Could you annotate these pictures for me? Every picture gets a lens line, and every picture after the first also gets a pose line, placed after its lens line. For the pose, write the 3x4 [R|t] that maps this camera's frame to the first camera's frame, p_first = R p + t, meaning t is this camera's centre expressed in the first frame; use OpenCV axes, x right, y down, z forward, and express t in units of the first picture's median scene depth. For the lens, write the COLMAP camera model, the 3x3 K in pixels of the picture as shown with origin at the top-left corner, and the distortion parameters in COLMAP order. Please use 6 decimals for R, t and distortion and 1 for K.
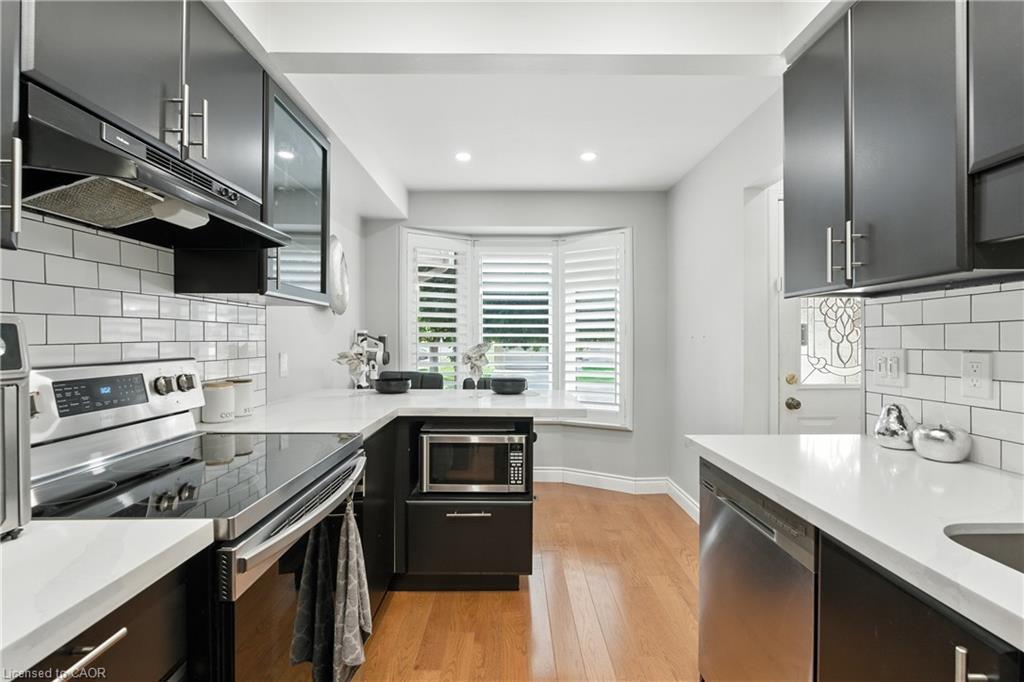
lens RADIAL K [[454.7, 0, 513.0], [0, 454.7, 340.8], [0, 0, 1]] dist [0.001113, 0.000124]
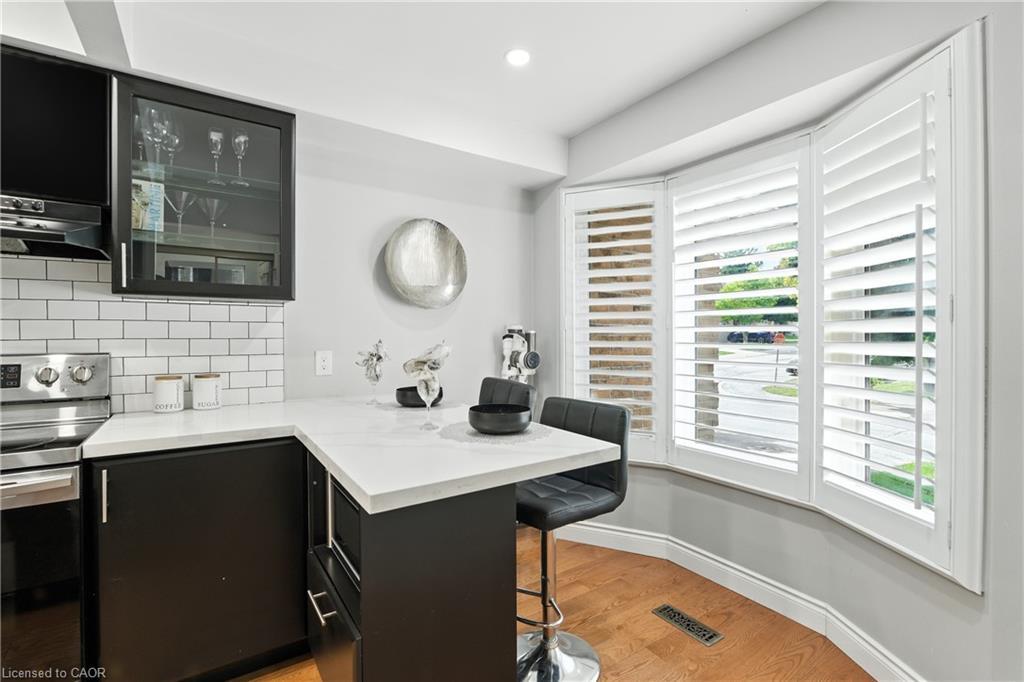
lens RADIAL K [[473.6, 0, 520.0], [0, 473.6, 338.8], [0, 0, 1]] dist [0.000713, 0.000265]
pose [[0.568317, 0.001697, -0.822808, 0.364997], [-0.000896, 0.999999, 0.001444, -0.001123], [0.822809, -0.000083, 0.568318, 0.497581]]
